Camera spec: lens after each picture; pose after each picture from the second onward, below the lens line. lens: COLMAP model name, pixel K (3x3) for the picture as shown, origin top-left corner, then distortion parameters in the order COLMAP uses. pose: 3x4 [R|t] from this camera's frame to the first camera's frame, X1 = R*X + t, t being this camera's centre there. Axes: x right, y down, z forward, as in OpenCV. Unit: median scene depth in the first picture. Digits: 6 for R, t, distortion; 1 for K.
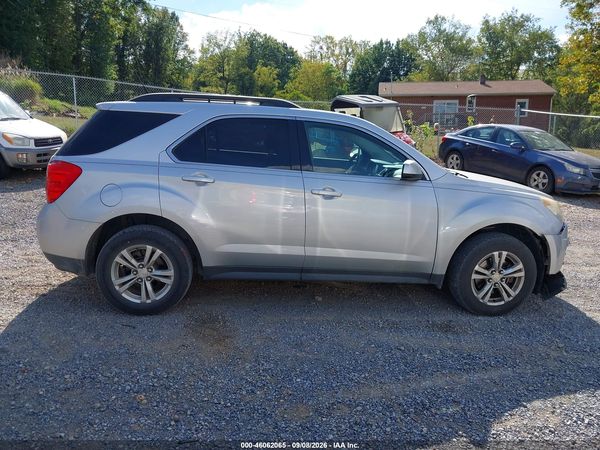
lens RADIAL K [[483.6, 0, 291.7], [0, 483.6, 222.0], [0, 0, 1]] dist [0.014526, -0.005291]
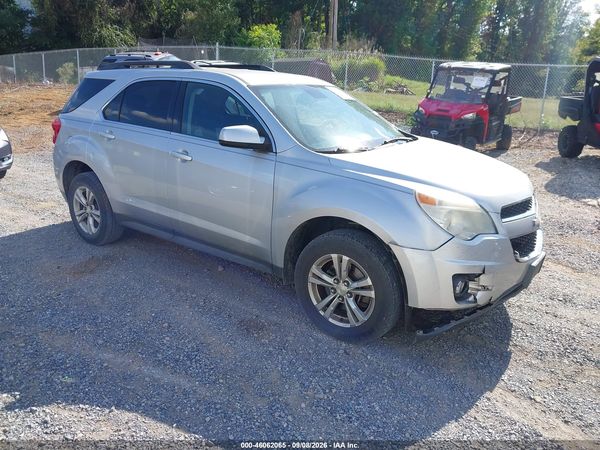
lens RADIAL K [[483.6, 0, 291.7], [0, 483.6, 222.0], [0, 0, 1]] dist [0.014526, -0.005291]
pose [[0.740060, 0.164099, -0.652214, 0.851652], [-0.133914, 0.986312, 0.096209, -0.050723], [0.659074, 0.016140, 0.751905, 0.392993]]
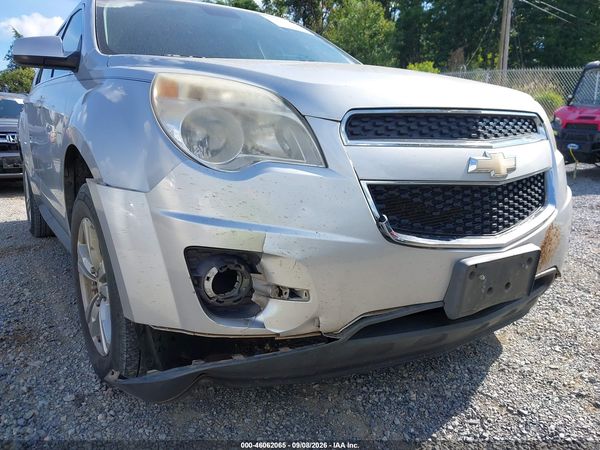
lens RADIAL K [[483.6, 0, 291.7], [0, 483.6, 222.0], [0, 0, 1]] dist [0.014526, -0.005291]
pose [[0.465672, 0.124700, -0.876128, 0.871052], [-0.168561, 0.984396, 0.050518, 0.014051], [0.868756, 0.124156, 0.479425, 0.953391]]
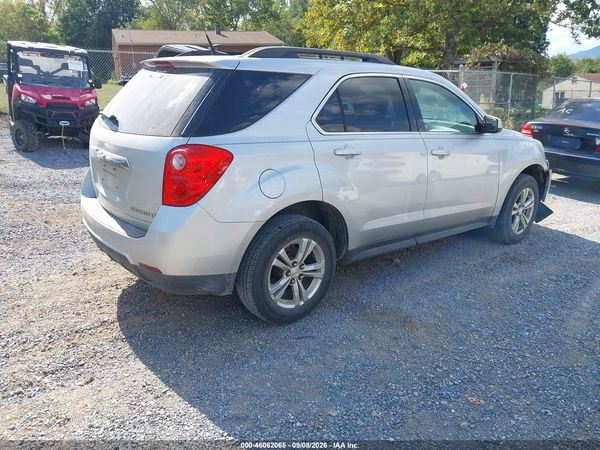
lens RADIAL K [[478.7, 0, 257.8], [0, 478.7, 227.0], [0, 0, 1]] dist [0.016064, 0.004141]
pose [[0.852065, -0.173932, 0.493694, -0.722691], [0.118653, 0.982806, 0.141468, -0.089557], [-0.509811, -0.061962, 0.858052, 0.324191]]
